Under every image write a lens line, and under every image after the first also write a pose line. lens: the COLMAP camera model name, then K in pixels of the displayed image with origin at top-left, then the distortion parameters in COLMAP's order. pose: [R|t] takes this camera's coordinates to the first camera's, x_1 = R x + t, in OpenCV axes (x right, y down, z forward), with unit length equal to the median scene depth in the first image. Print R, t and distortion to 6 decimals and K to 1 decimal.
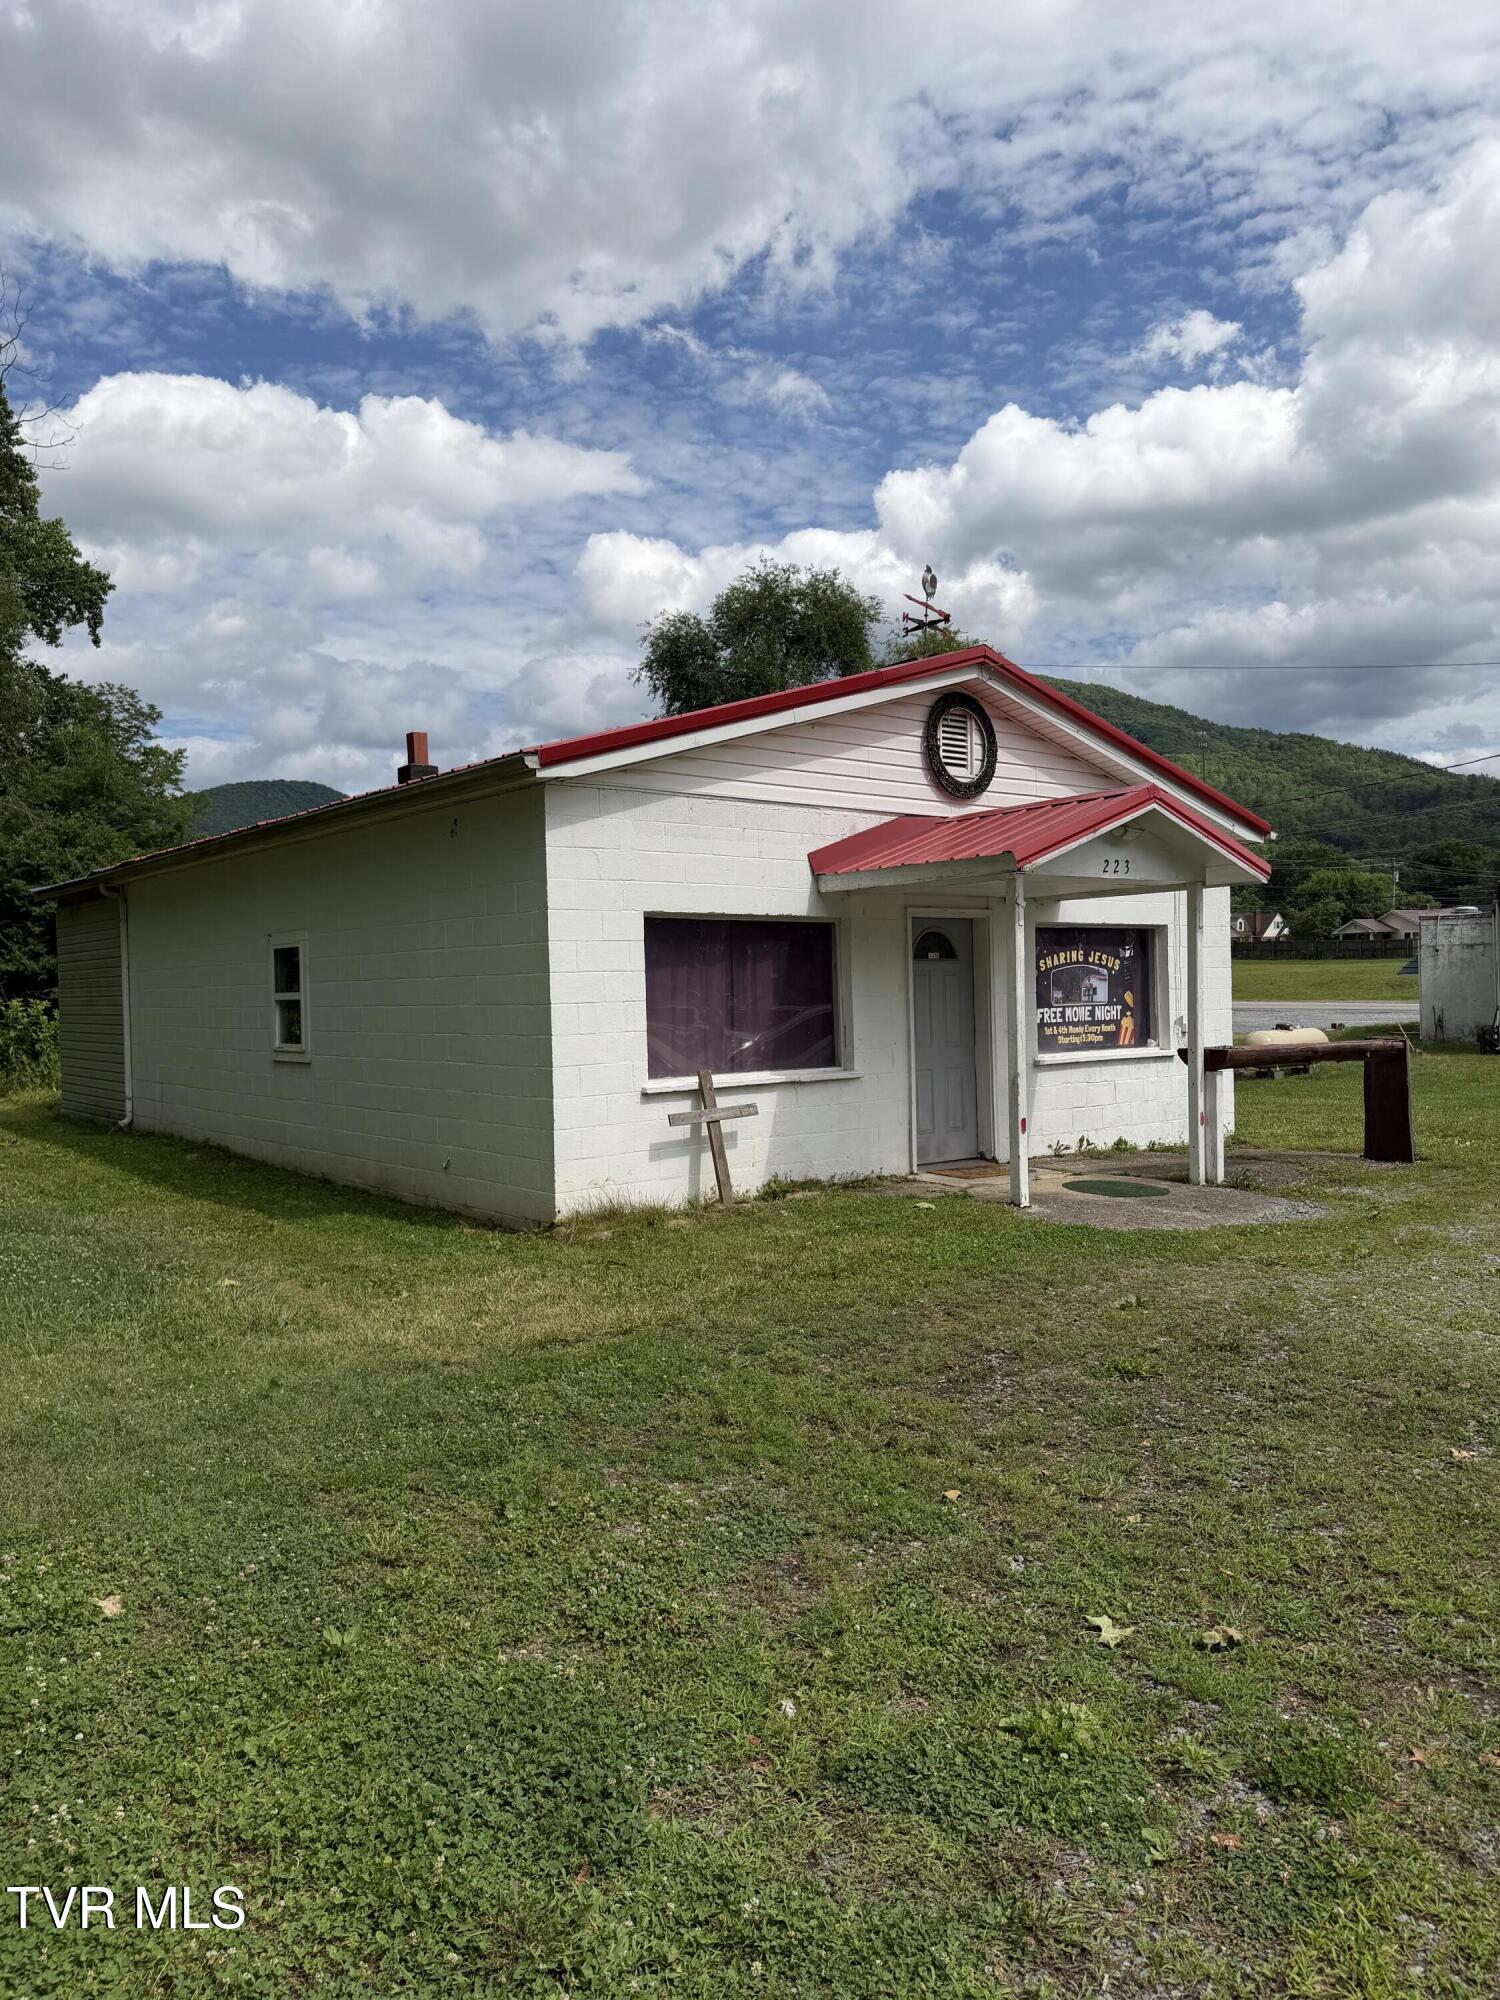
lens RADIAL K [[1385.5, 0, 666.3], [0, 1385.5, 1010.9], [0, 0, 1]] dist [0.118260, -0.001772]
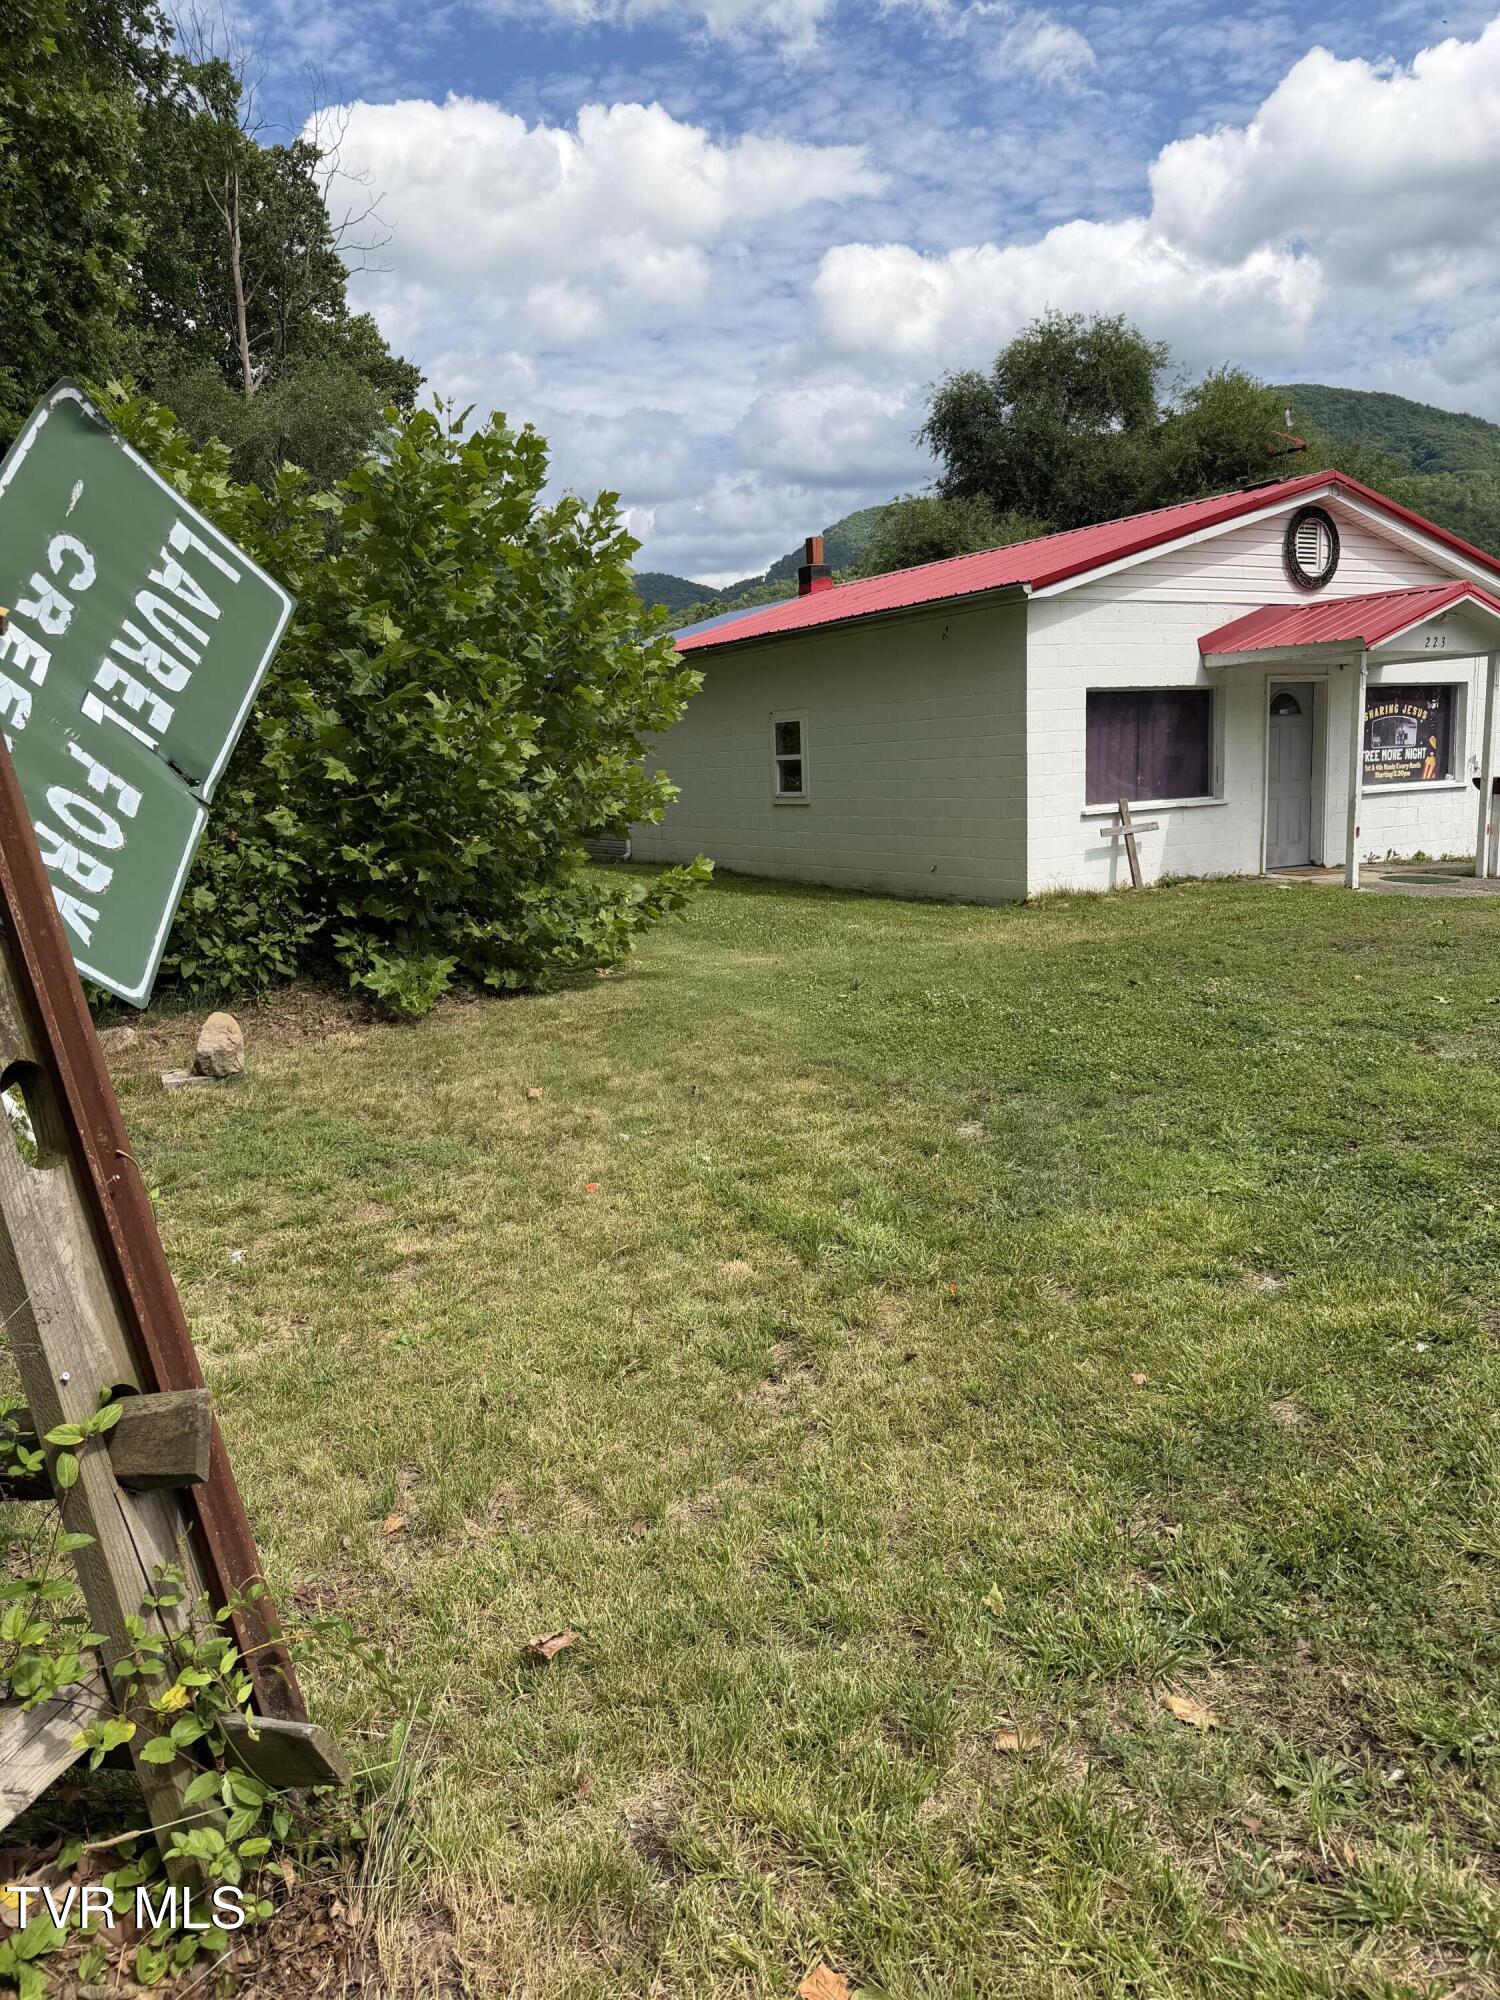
lens RADIAL K [[1498.5, 0, 711.8], [0, 1498.5, 1046.2], [0, 0, 1]] dist [0.031383, 0.001922]
pose [[0.993071, -0.002992, -0.117482, -0.166532], [0.022754, 0.985655, 0.167234, 0.019949], [0.115296, -0.168748, 0.978893, -0.483788]]
